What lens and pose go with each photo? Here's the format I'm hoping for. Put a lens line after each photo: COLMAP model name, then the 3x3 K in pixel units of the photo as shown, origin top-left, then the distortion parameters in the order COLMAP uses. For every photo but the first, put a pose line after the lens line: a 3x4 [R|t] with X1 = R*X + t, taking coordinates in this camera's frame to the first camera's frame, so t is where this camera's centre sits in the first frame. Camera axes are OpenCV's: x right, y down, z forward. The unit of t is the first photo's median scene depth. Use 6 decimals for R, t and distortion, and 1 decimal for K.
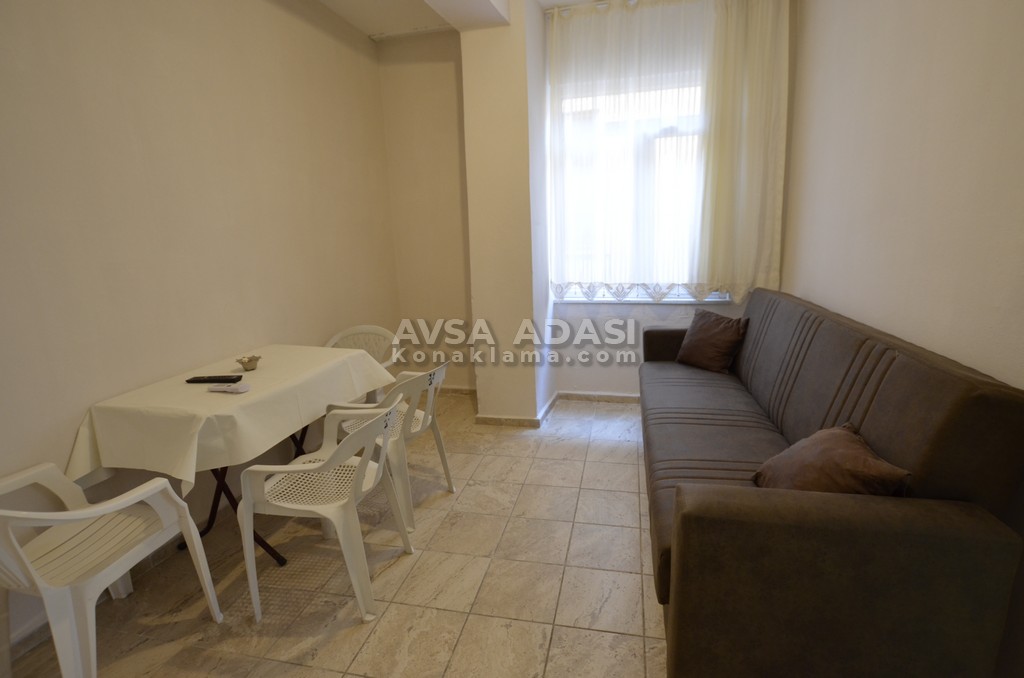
lens RADIAL K [[476.0, 0, 528.3], [0, 476.0, 341.9], [0, 0, 1]] dist [-0.019341, 0.000247]
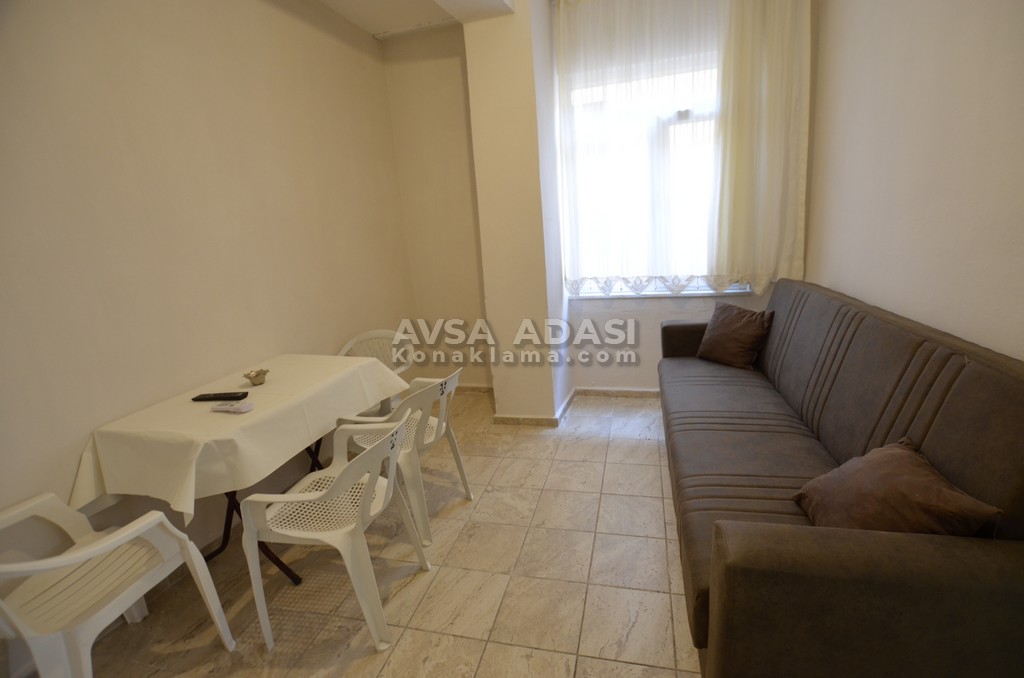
lens RADIAL K [[448.5, 0, 528.2], [0, 448.5, 340.9], [0, 0, 1]] dist [-0.029085, 0.005595]
pose [[0.998735, -0.029046, -0.041041, 0.008473], [0.030157, 0.999188, 0.026711, -0.039420], [0.040232, -0.027915, 0.998800, 0.114430]]
